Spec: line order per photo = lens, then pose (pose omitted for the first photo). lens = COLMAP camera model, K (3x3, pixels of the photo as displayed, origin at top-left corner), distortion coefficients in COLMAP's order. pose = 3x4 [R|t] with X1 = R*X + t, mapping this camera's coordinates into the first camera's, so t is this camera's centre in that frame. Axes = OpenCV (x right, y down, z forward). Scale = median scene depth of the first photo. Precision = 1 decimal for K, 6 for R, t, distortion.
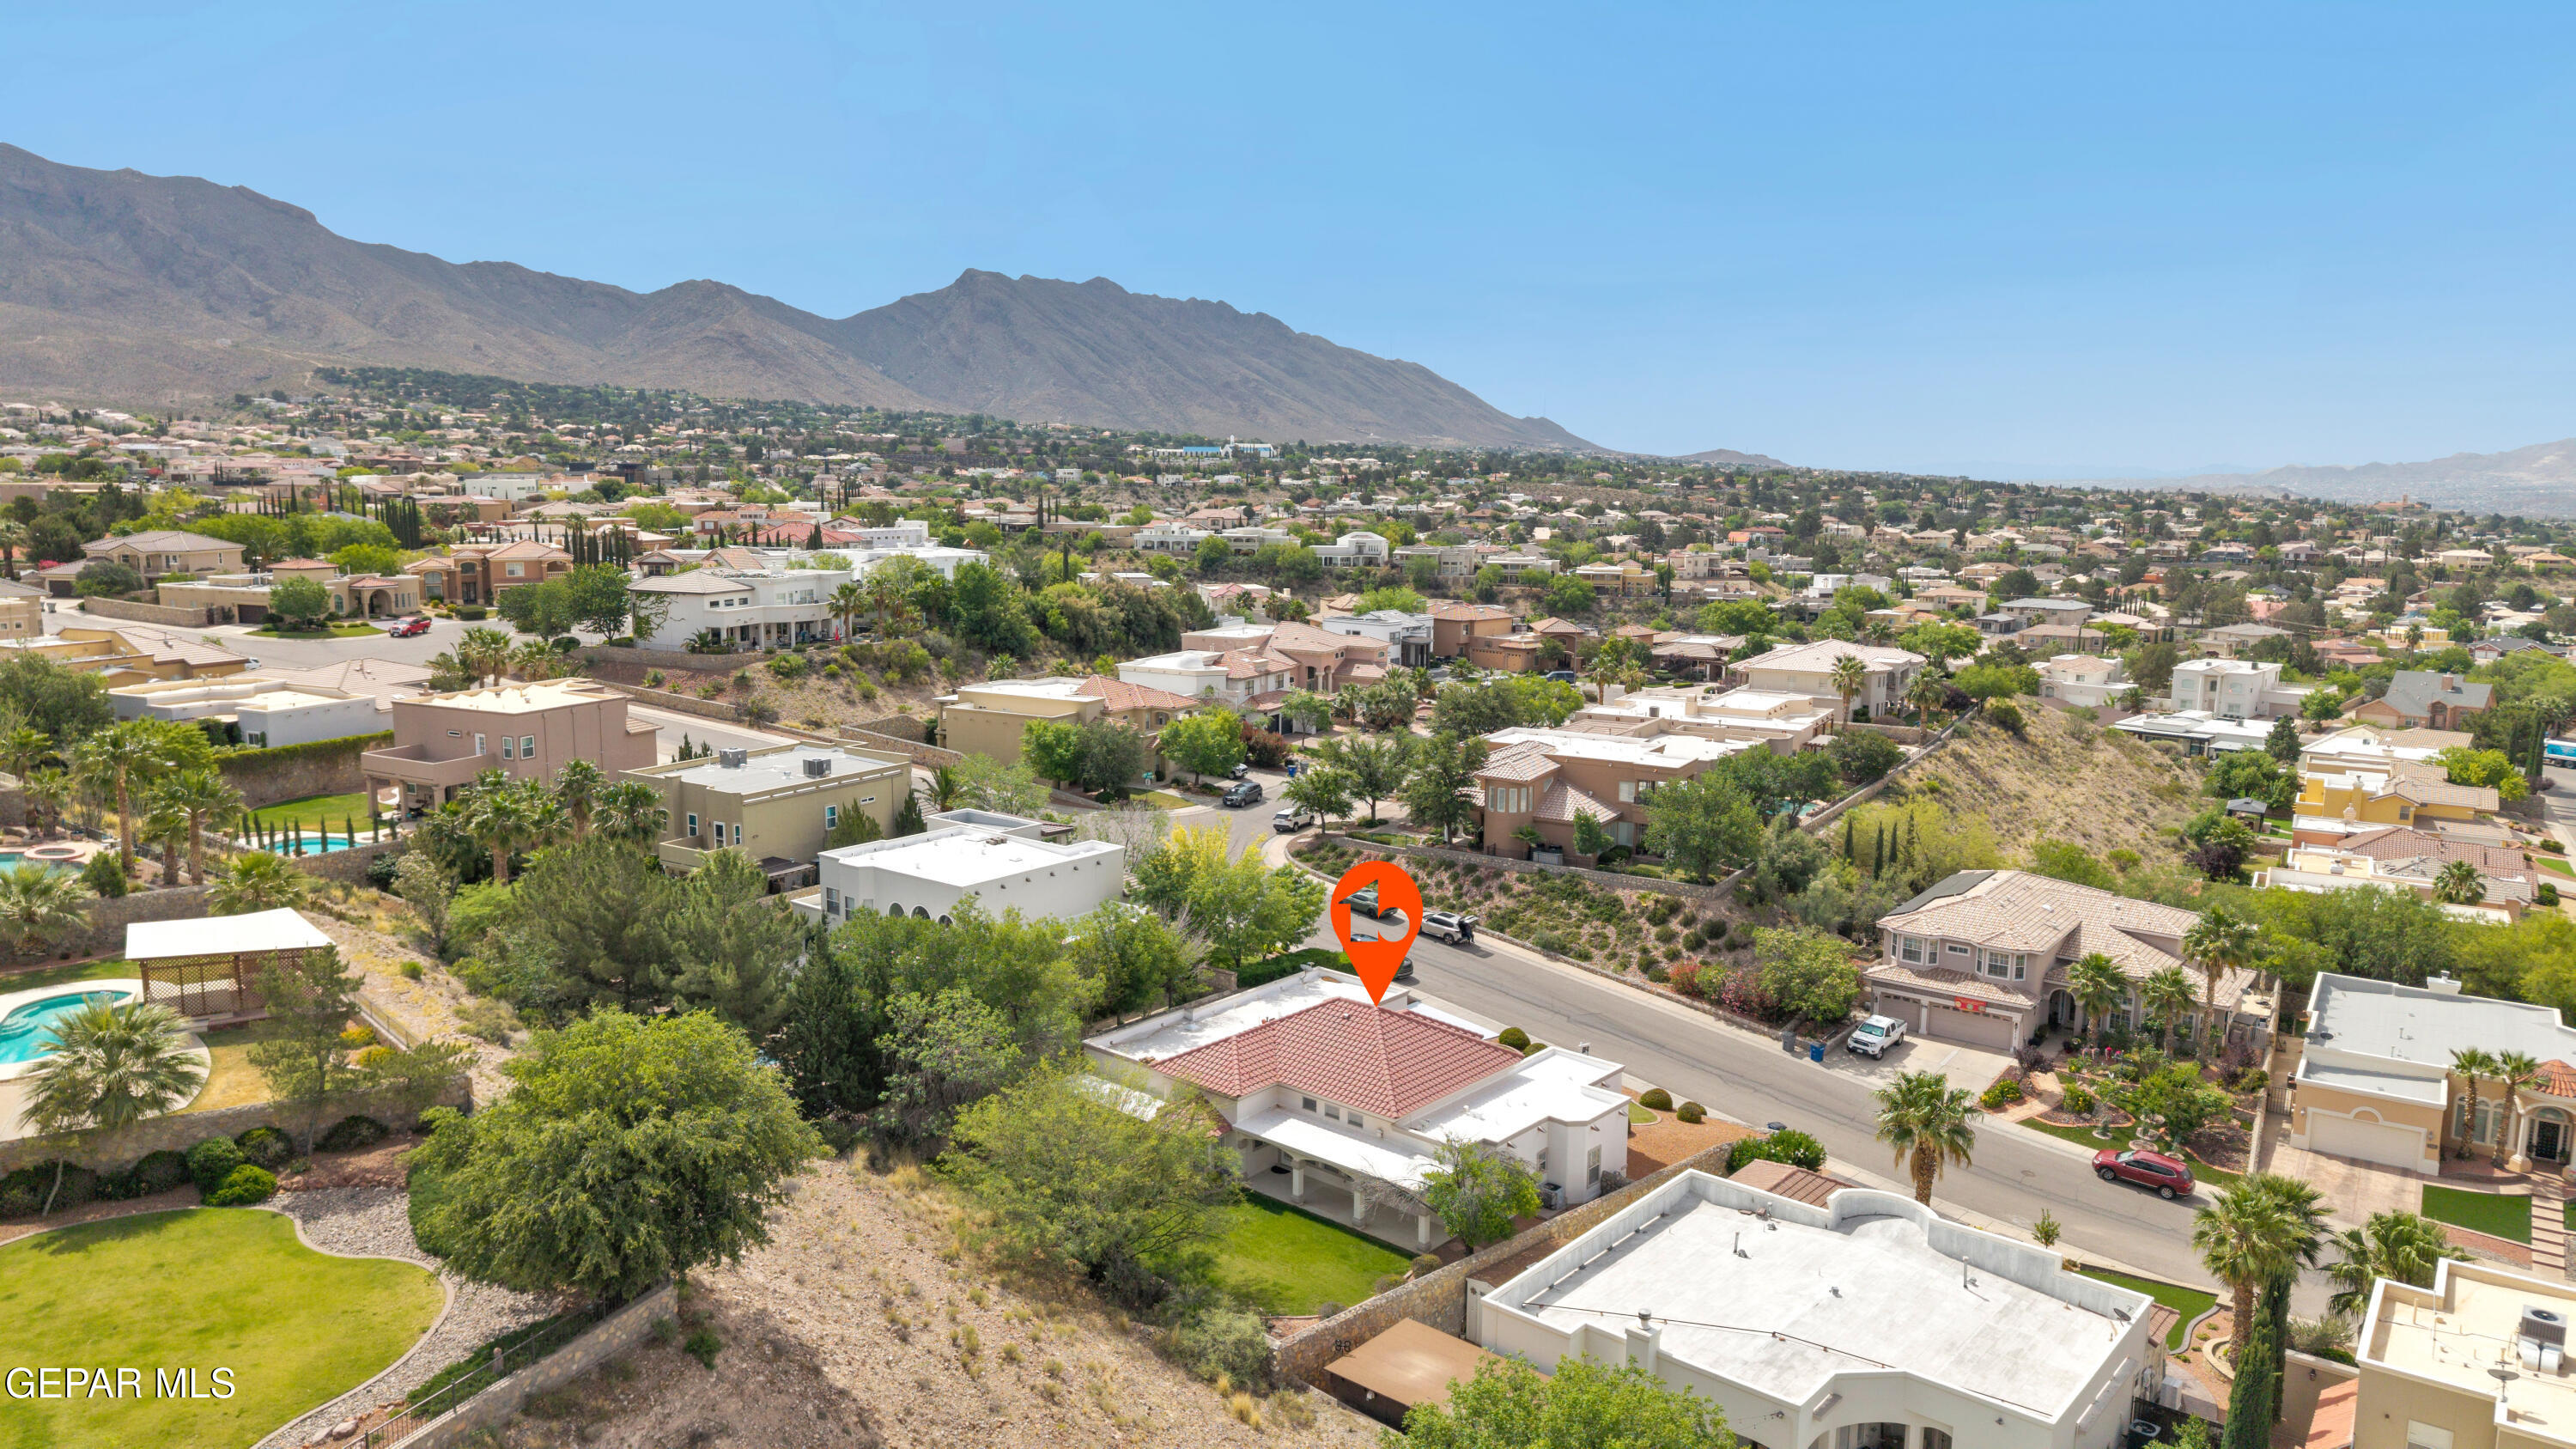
lens RADIAL K [[1707.0, 0, 1296.7], [0, 1707.0, 750.0], [0, 0, 1]] dist [0.034763, -0.051991]
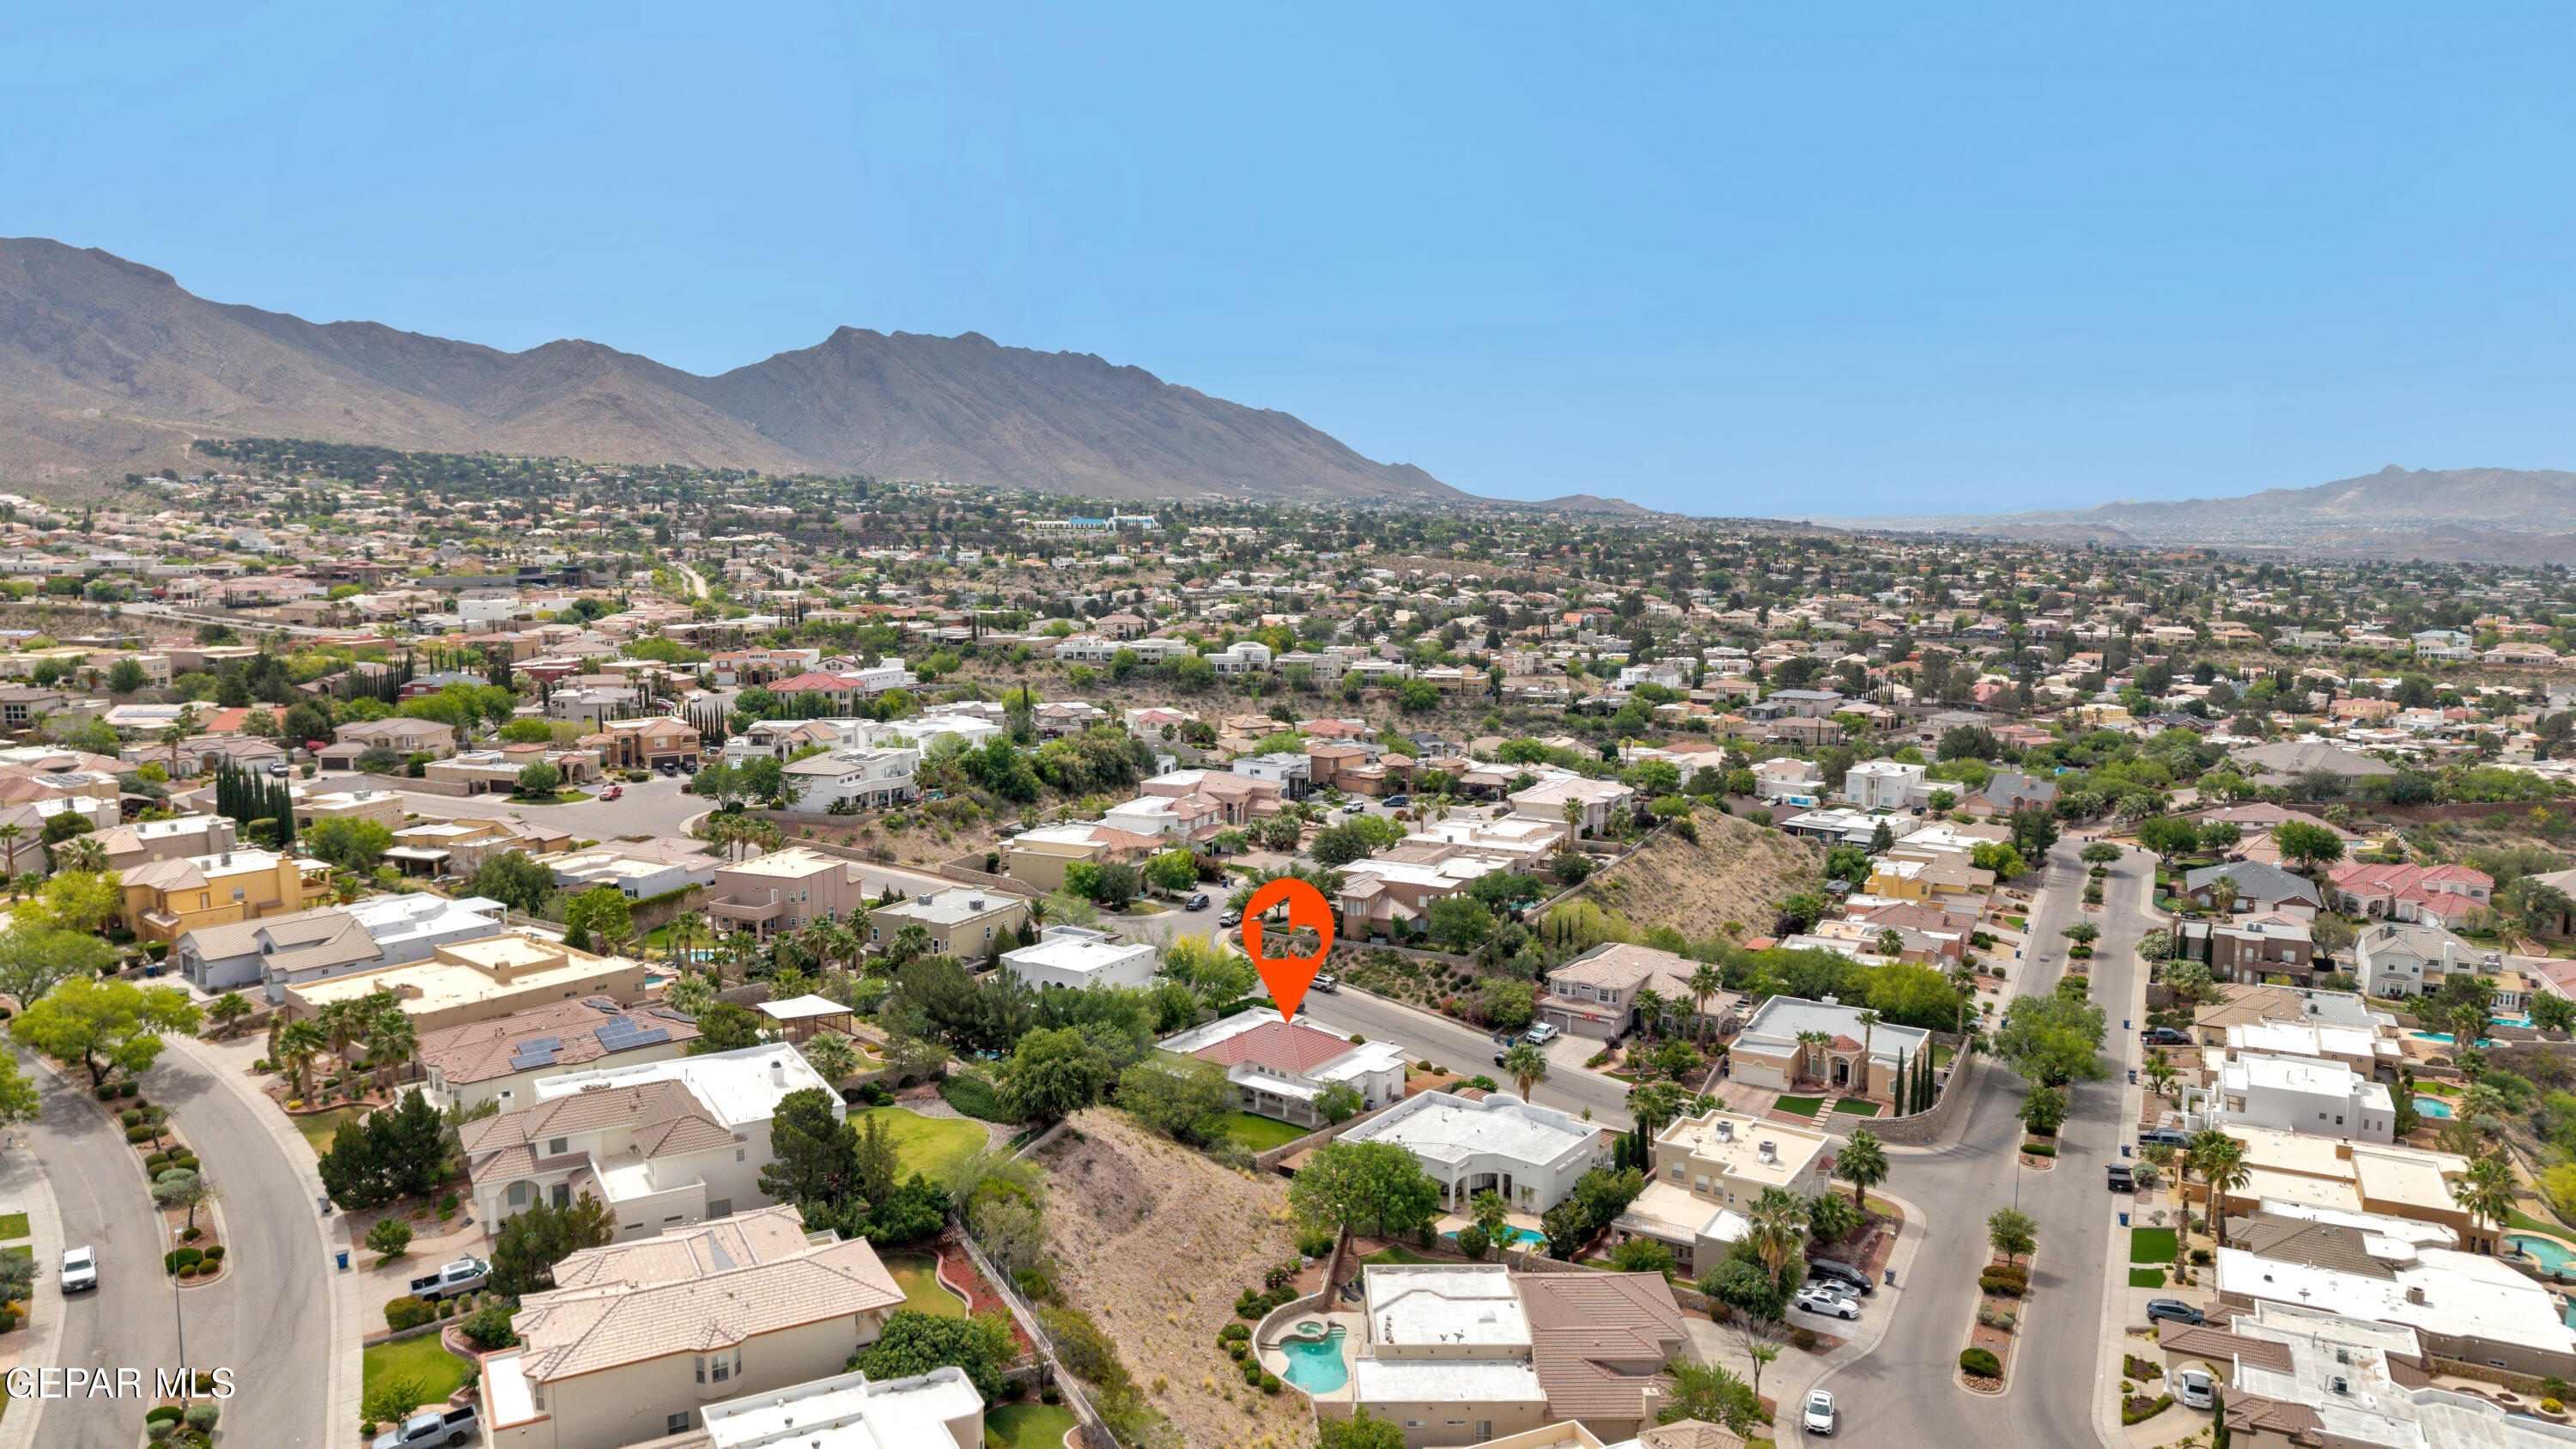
lens RADIAL K [[1702.7, 0, 1288.0], [0, 1702.7, 724.5], [0, 0, 1]] dist [0.091170, -0.143152]
pose [[0.997523, -0.018482, 0.067870, -0.017636], [0.021024, 0.999096, -0.036936, -0.027426], [-0.067126, 0.038271, 0.997010, -0.215658]]
